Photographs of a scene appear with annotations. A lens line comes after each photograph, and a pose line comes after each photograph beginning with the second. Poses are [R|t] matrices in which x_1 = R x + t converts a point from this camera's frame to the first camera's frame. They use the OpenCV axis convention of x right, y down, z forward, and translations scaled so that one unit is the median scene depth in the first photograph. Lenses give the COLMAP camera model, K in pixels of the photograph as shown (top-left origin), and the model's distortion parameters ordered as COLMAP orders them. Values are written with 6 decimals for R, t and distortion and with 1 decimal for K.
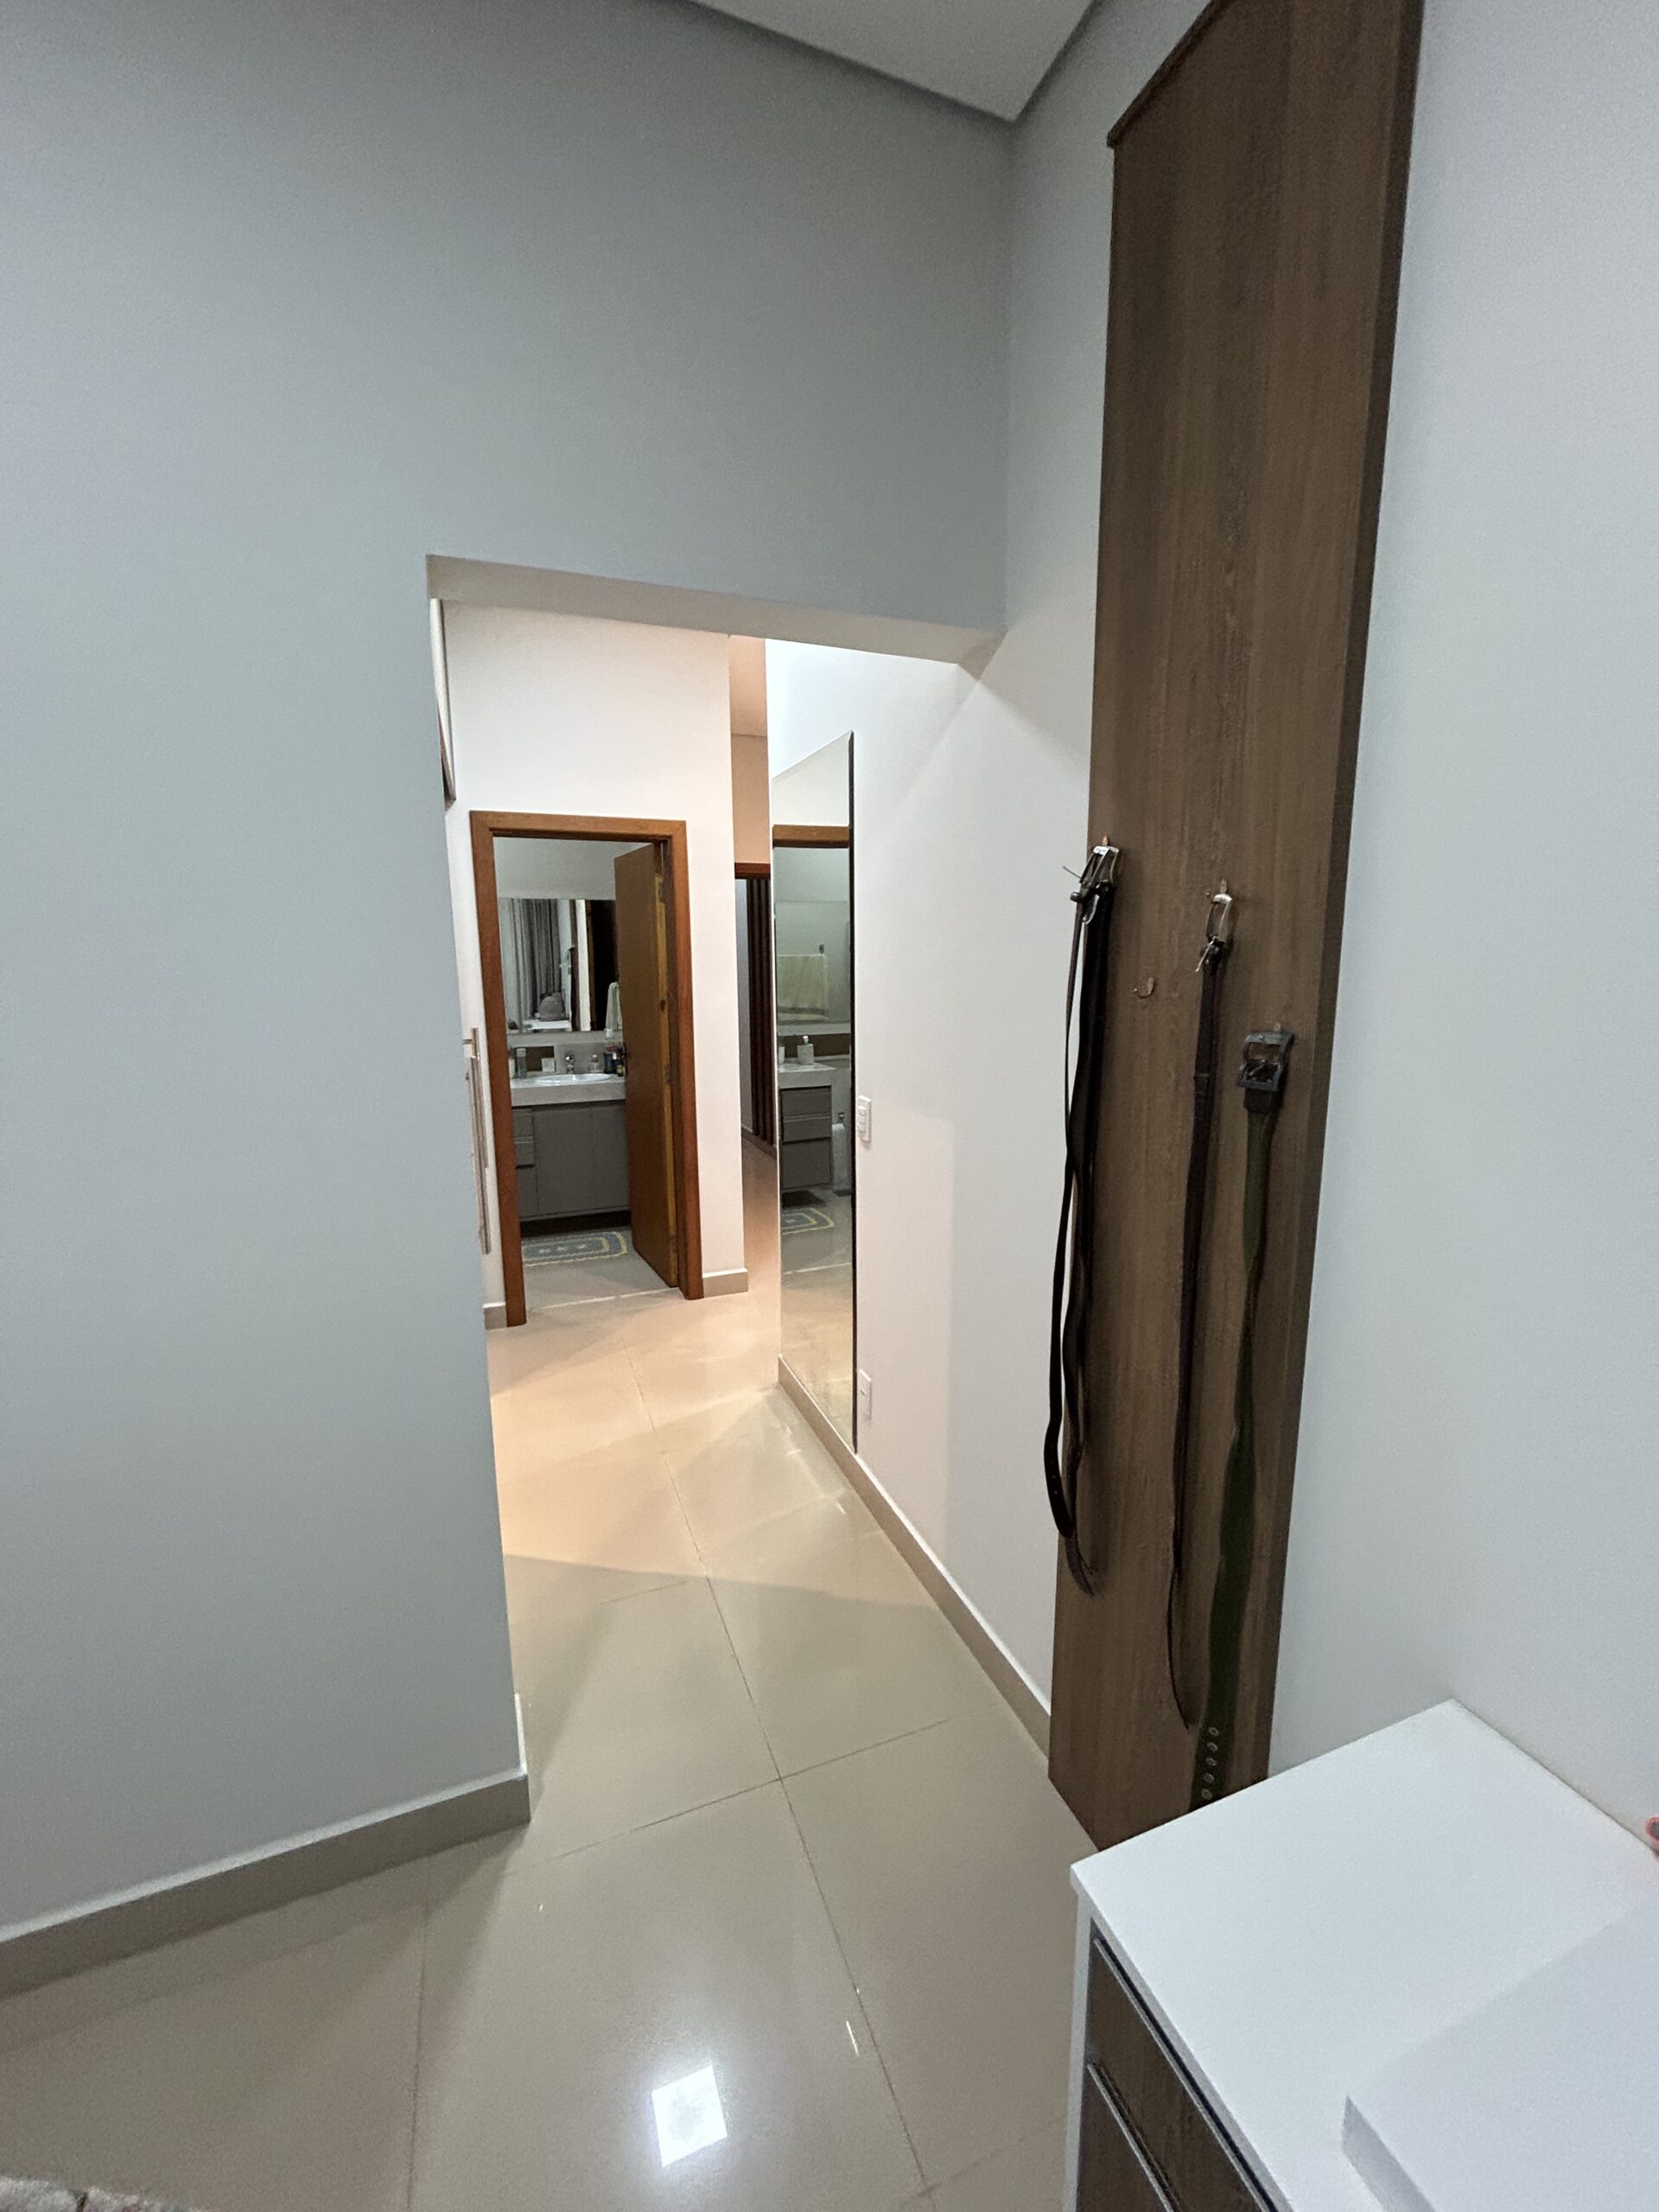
lens RADIAL K [[894.5, 0, 829.8], [0, 894.5, 1109.7], [0, 0, 1]] dist [-0.010862, 0.006668]
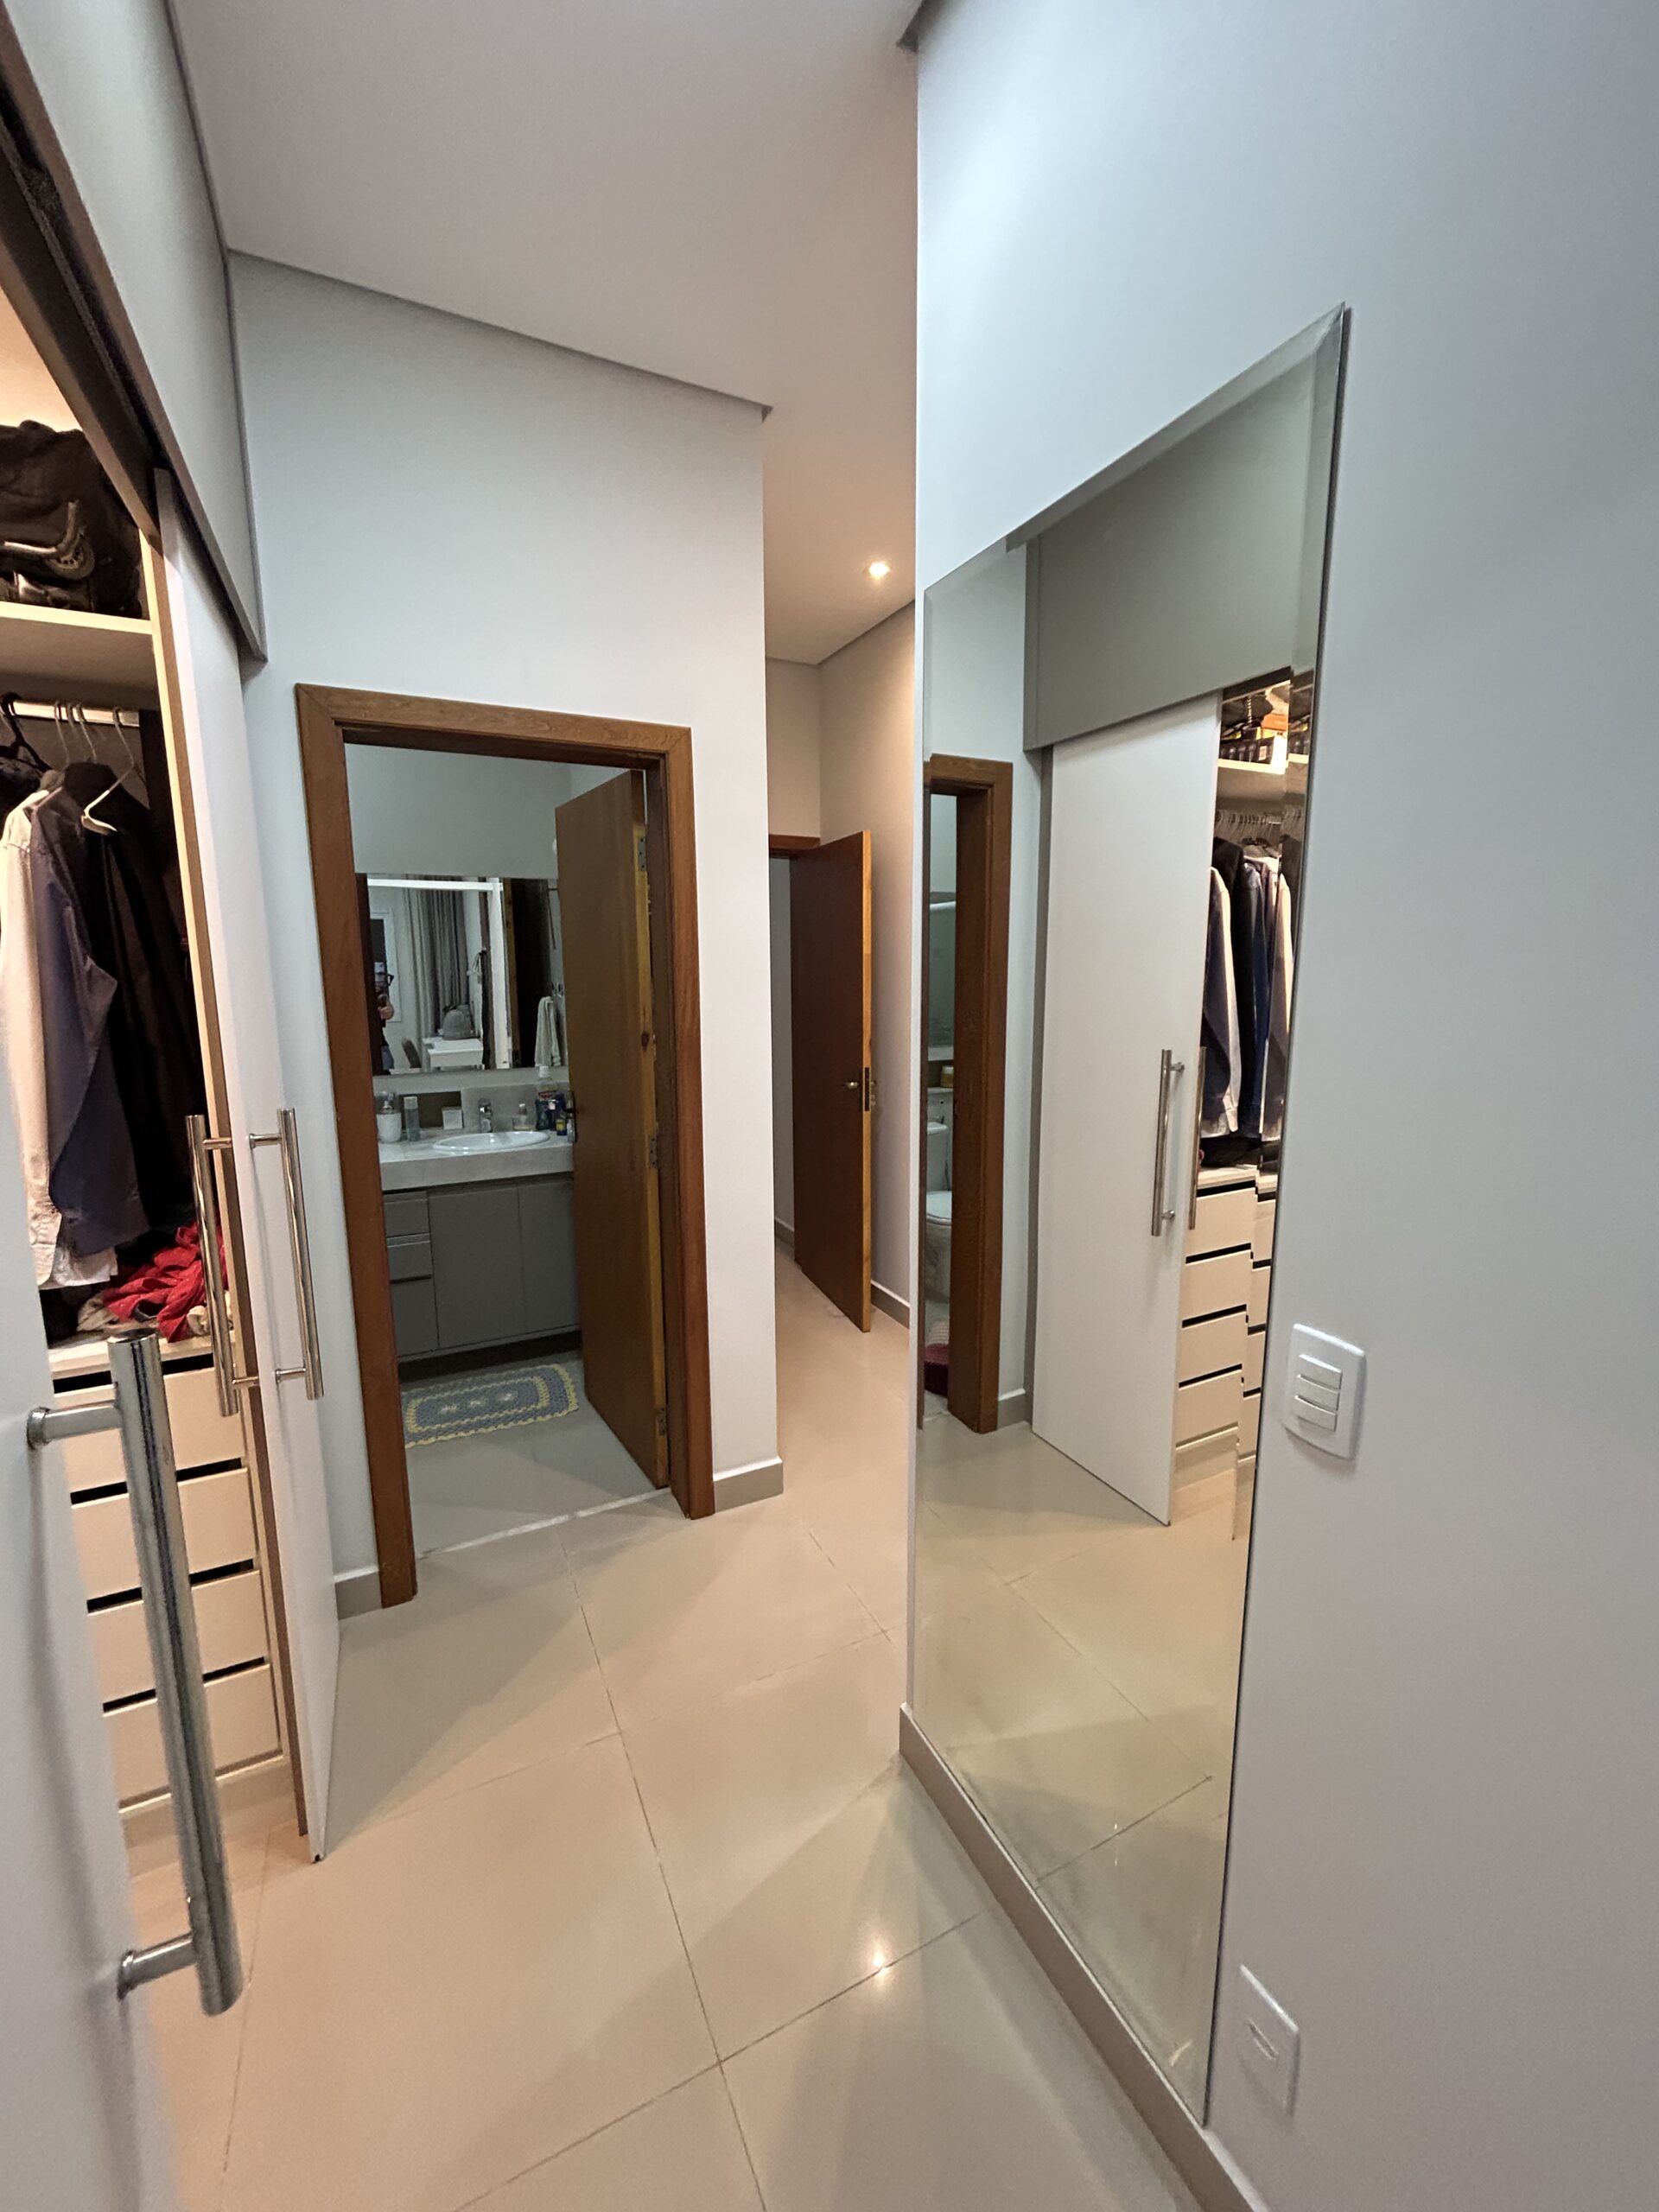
lens RADIAL K [[894.5, 0, 829.8], [0, 894.5, 1109.7], [0, 0, 1]] dist [-0.010862, 0.006668]
pose [[0.995720, -0.010585, 0.091812, -0.098910], [0.011343, 0.999906, -0.007739, -0.052970], [-0.091721, 0.008747, 0.995746, 0.320833]]
